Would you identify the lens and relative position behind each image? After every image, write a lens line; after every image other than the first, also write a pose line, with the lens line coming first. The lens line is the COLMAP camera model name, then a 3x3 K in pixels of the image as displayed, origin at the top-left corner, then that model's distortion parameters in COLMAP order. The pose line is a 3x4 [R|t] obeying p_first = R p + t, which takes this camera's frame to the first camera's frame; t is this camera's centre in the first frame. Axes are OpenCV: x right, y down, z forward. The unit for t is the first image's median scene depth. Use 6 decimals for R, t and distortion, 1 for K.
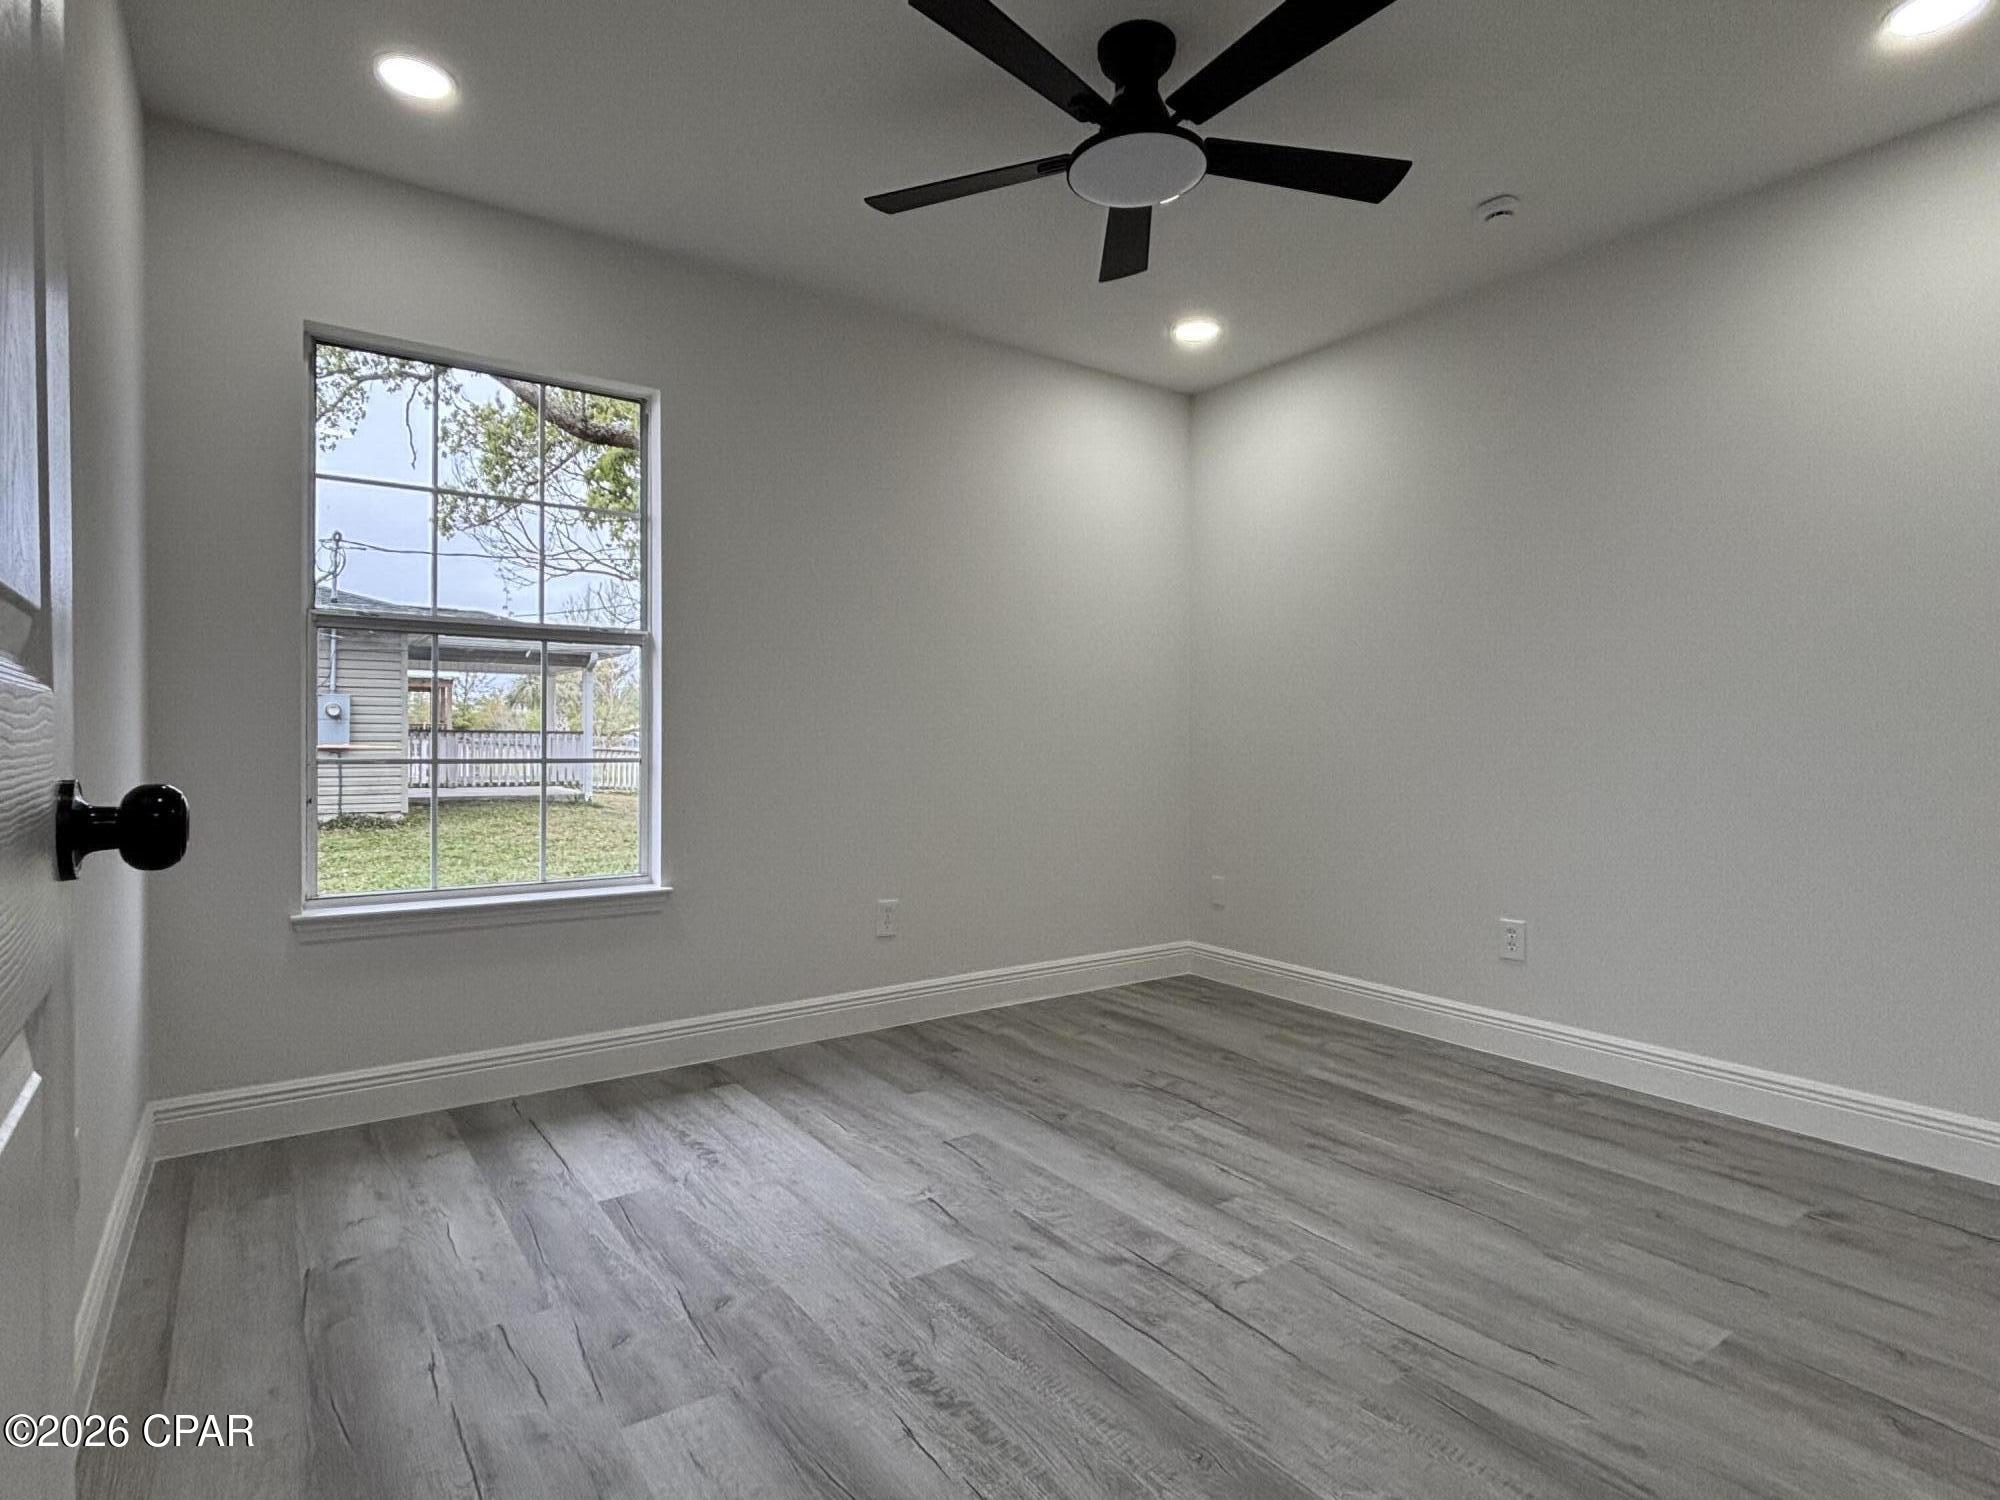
lens RADIAL K [[1087.5, 0, 1014.4], [0, 1087.5, 746.6], [0, 0, 1]] dist [-0.004277, 0.001549]
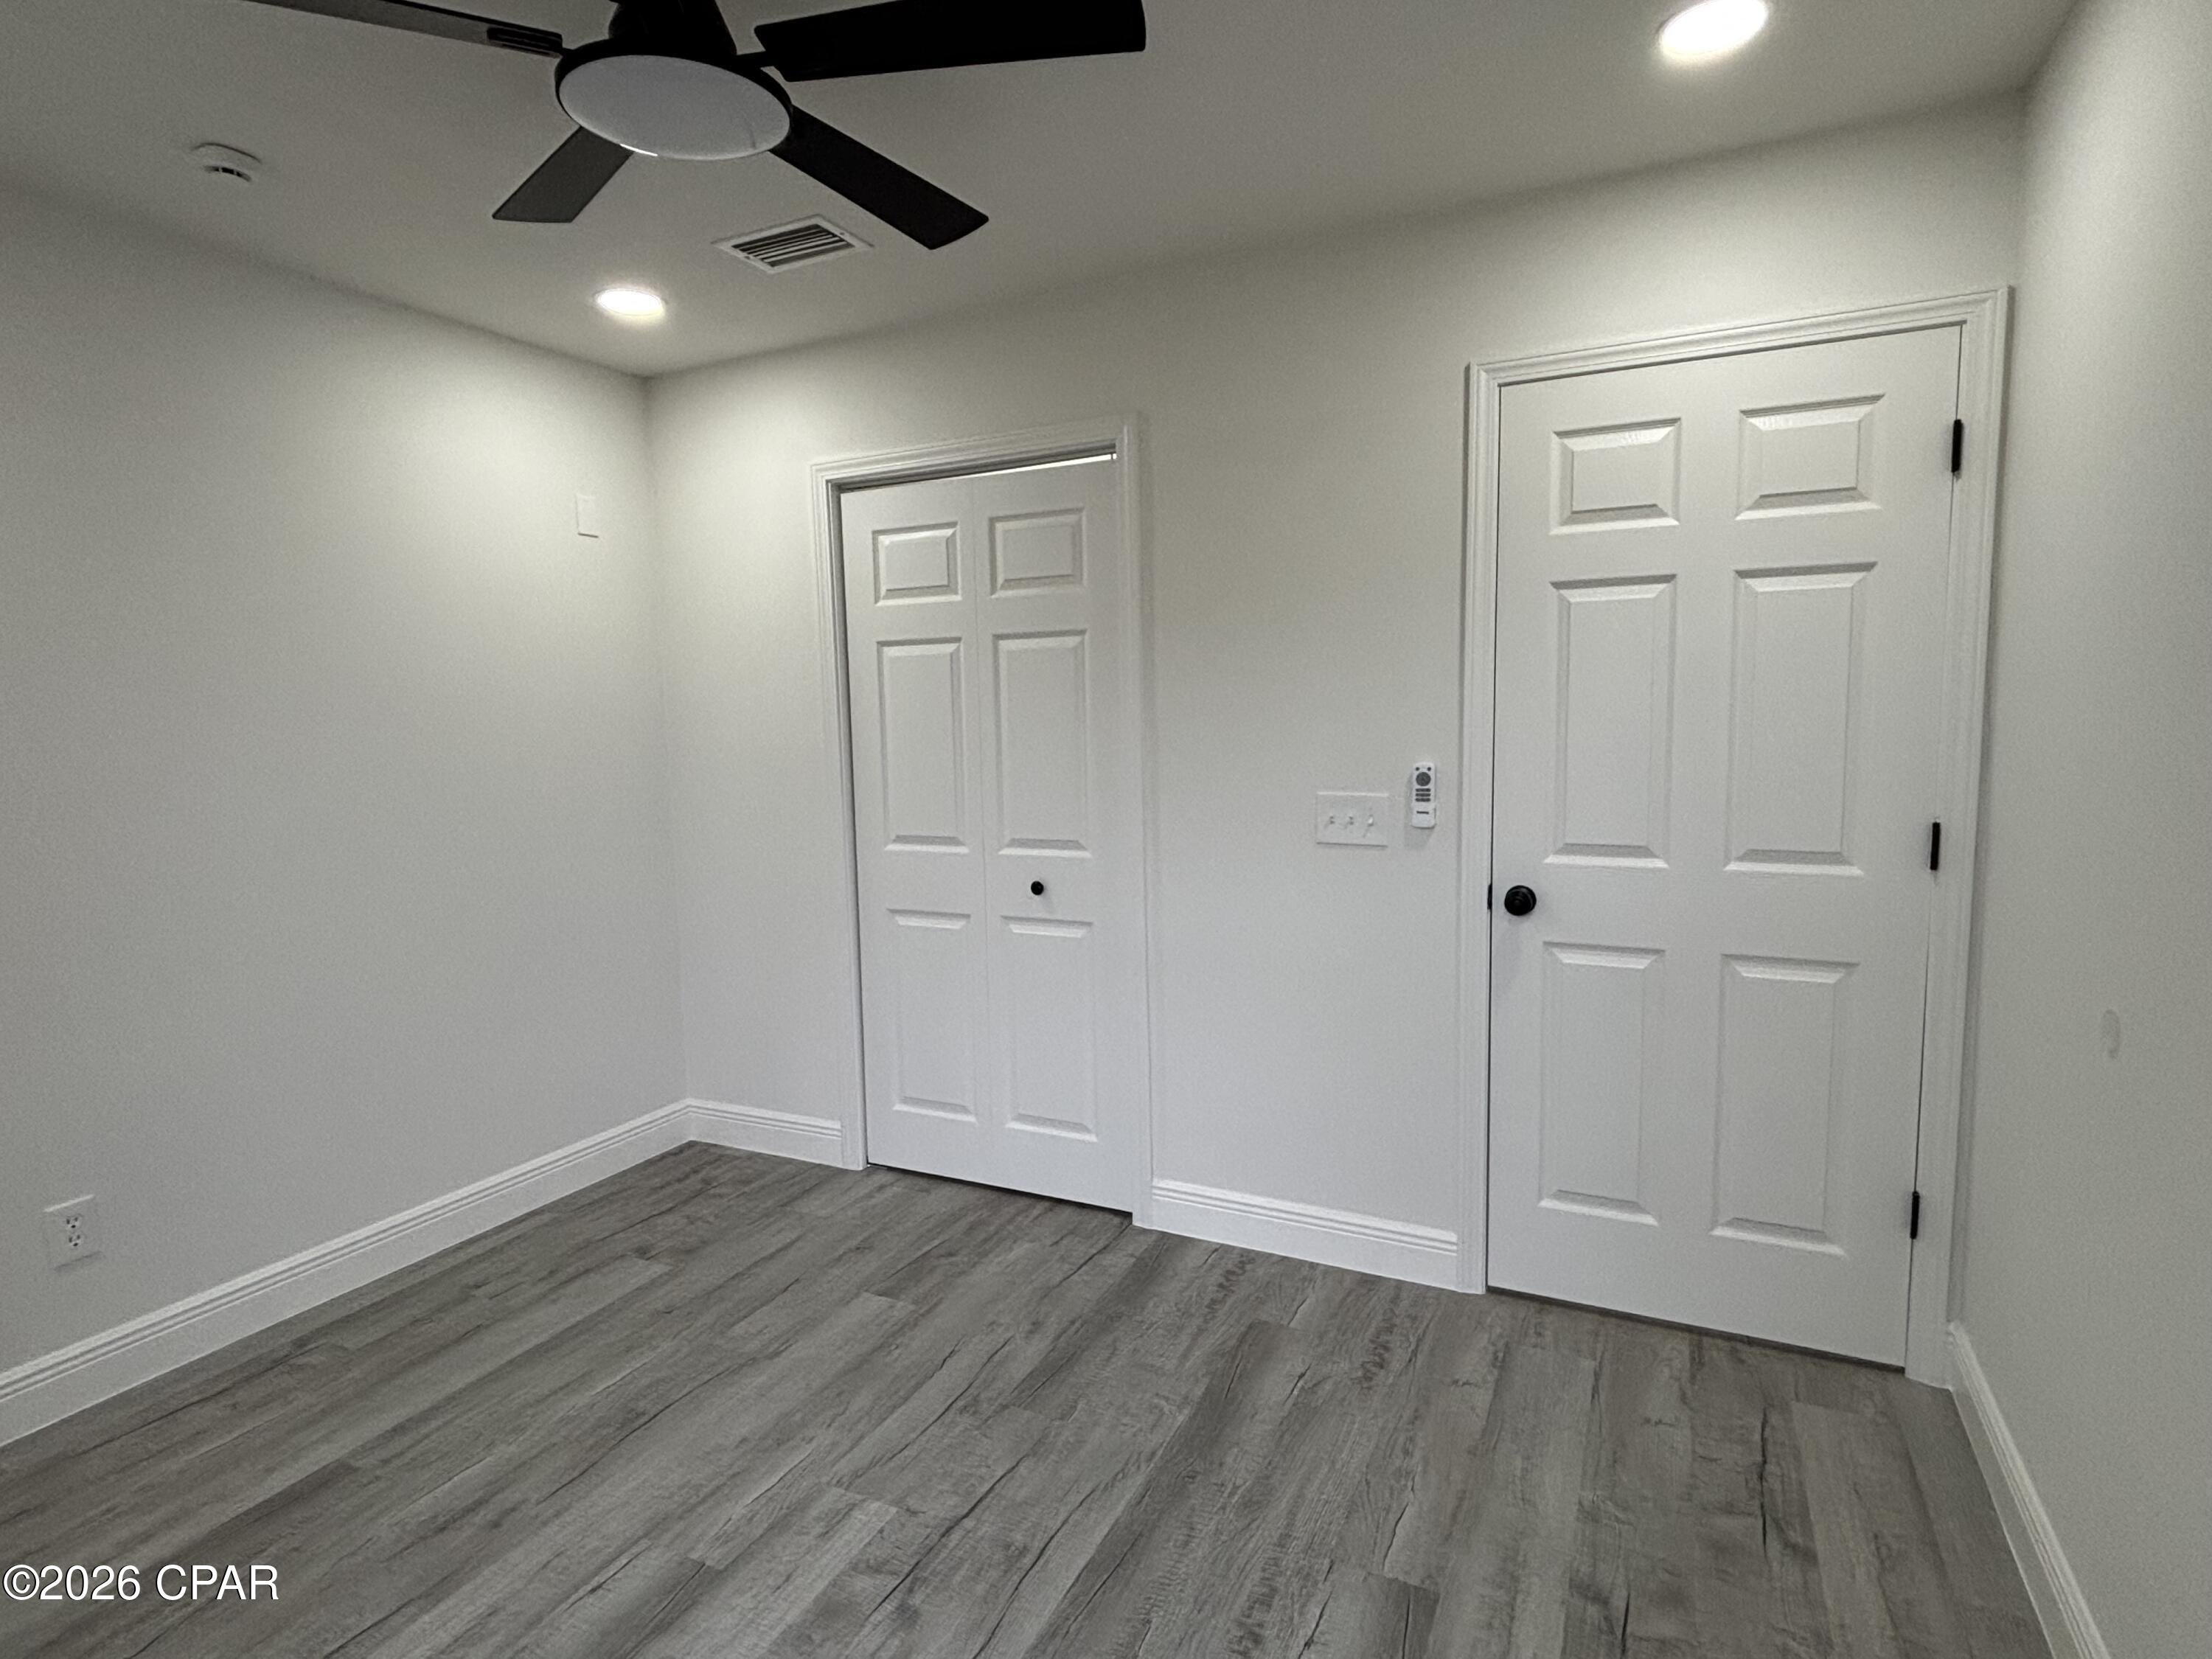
lens RADIAL K [[1202.7, 0, 1105.2], [0, 1202.7, 828.8], [0, 0, 1]] dist [-0.004277, 0.001549]
pose [[-0.485987, -0.086328, 0.869692, -0.703055], [0.021733, 0.993608, 0.110773, -0.199458], [-0.873696, 0.072735, -0.481004, 1.262137]]
